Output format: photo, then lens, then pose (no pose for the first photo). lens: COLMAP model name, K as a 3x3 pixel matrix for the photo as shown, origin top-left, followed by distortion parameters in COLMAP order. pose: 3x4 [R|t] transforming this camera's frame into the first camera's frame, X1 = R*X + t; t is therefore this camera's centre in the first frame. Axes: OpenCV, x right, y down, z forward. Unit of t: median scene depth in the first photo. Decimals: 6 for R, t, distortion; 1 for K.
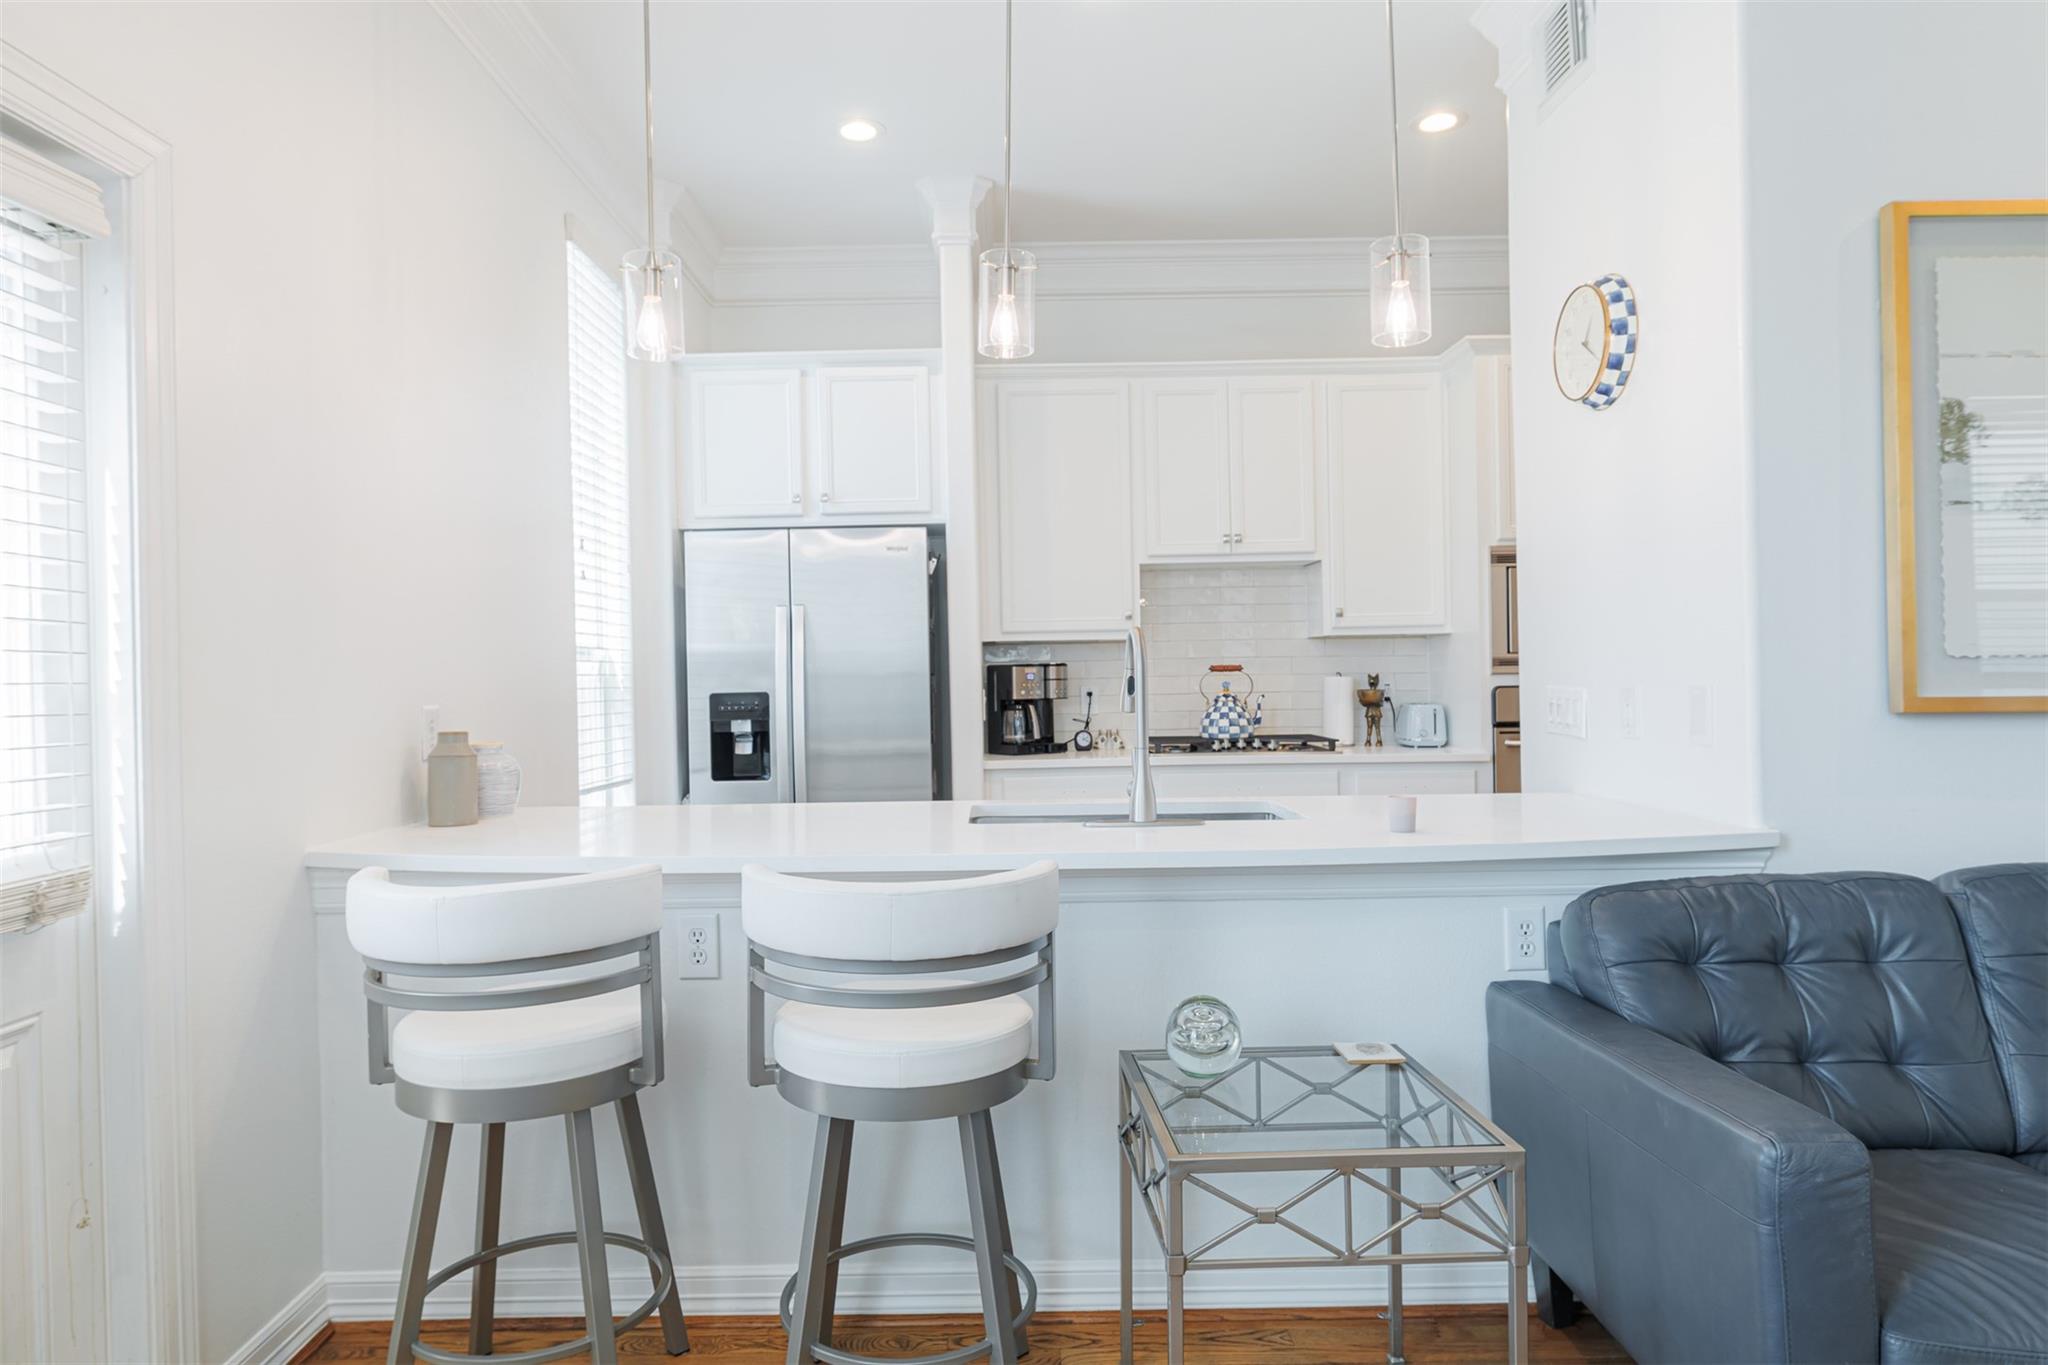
lens RADIAL K [[1213.9, 0, 997.6], [0, 1213.9, 677.5], [0, 0, 1]] dist [-0.004106, -0.004833]
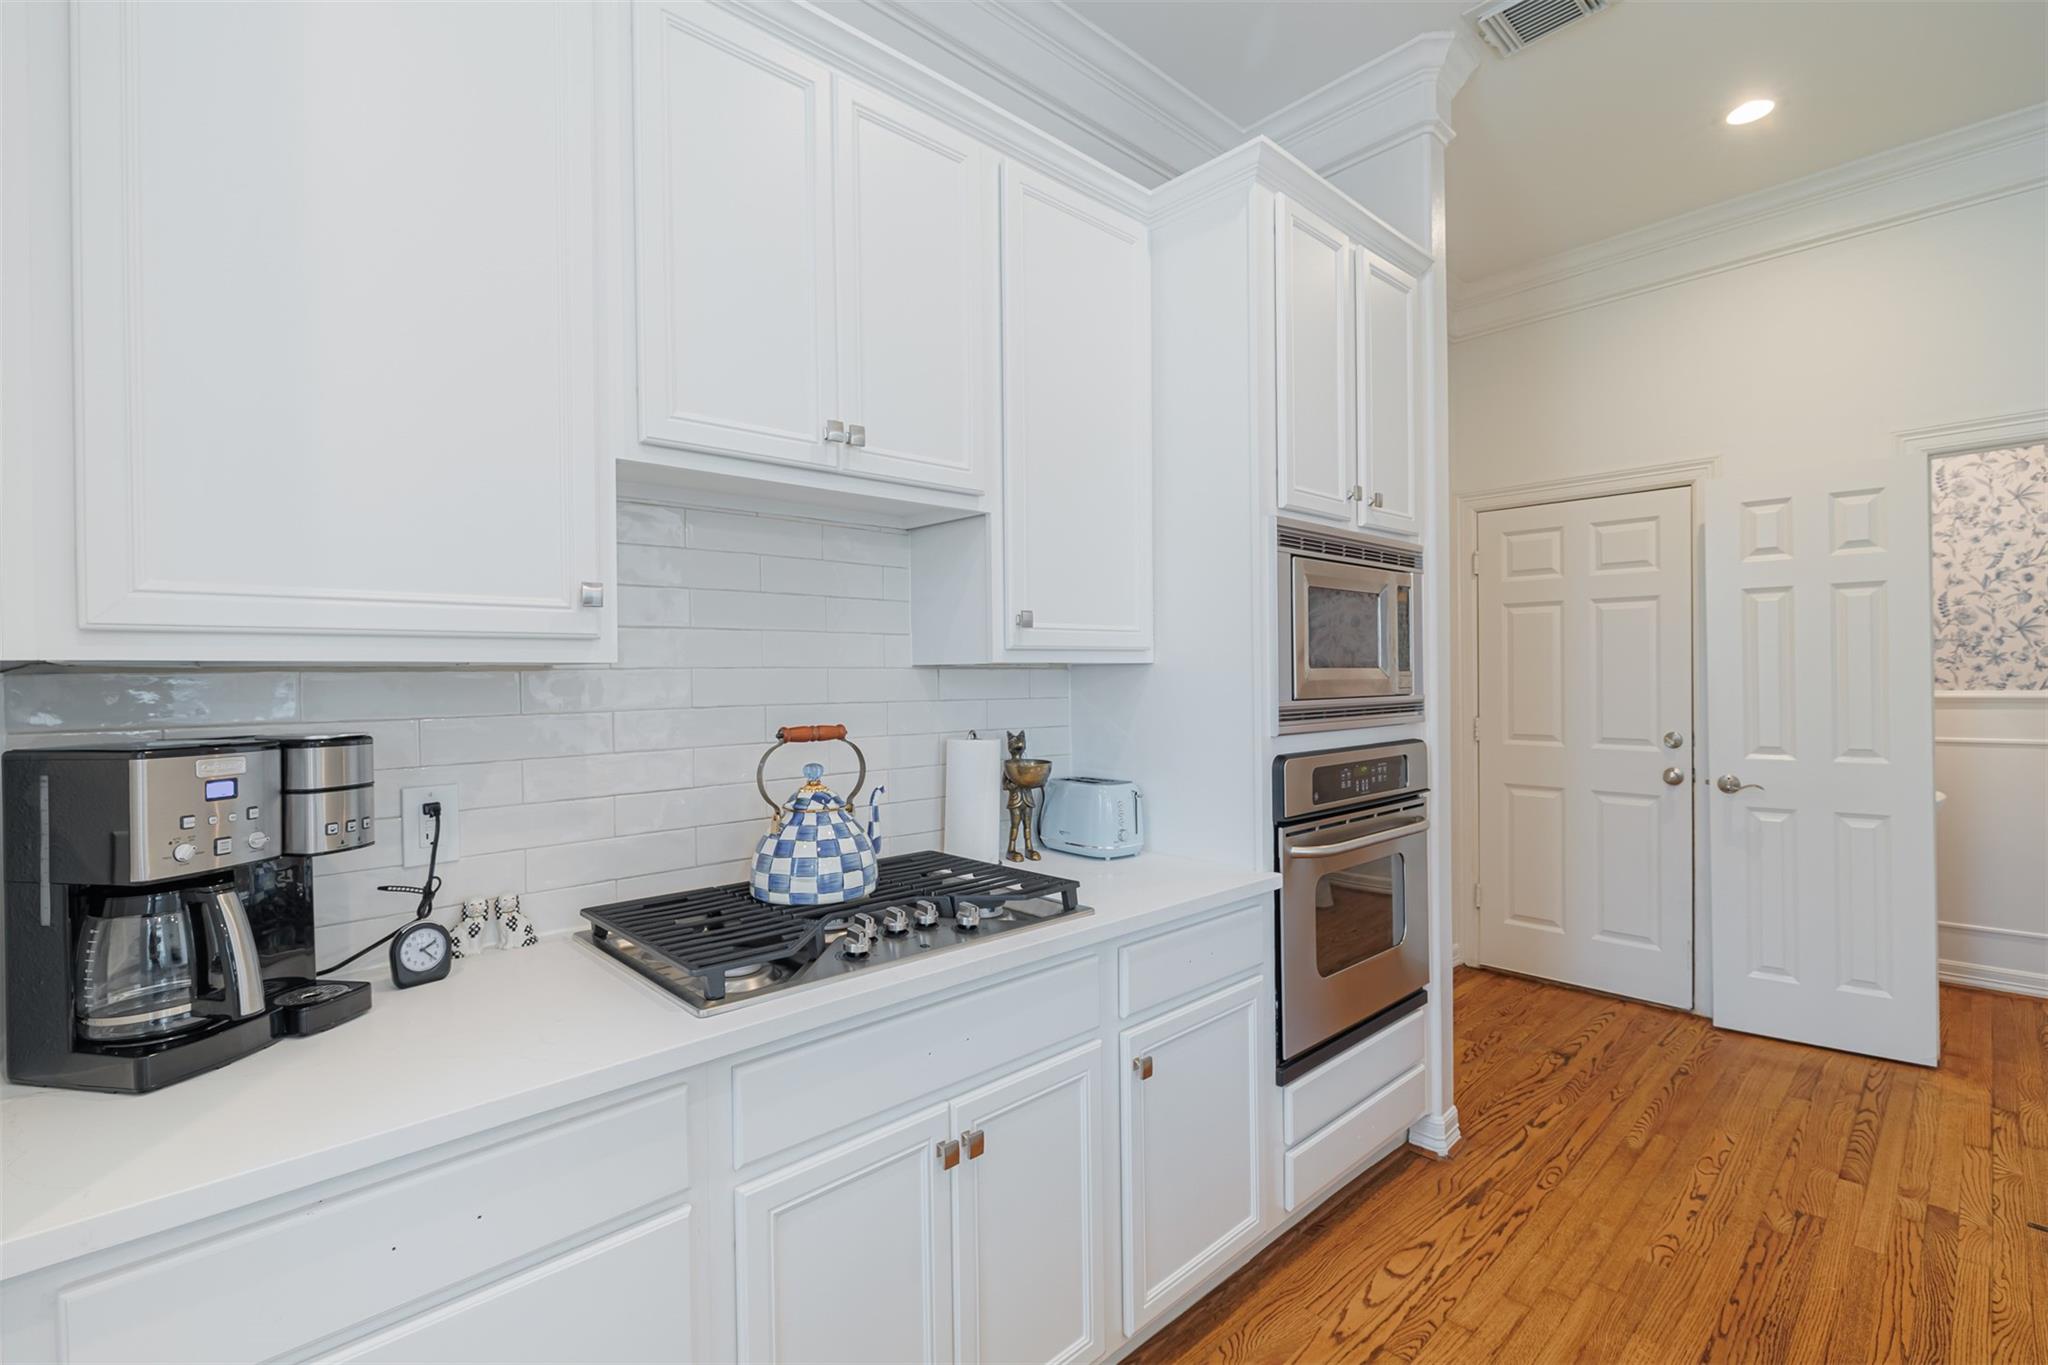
lens RADIAL K [[918.0, 0, 1024.8], [0, 918.0, 678.1], [0, 0, 1]] dist [0.003708, -0.002068]
pose [[0.725931, 0.006301, 0.687738, 0.017217], [0.003086, 0.999918, -0.012419, -0.026126], [-0.687760, 0.011138, 0.725852, 0.793894]]
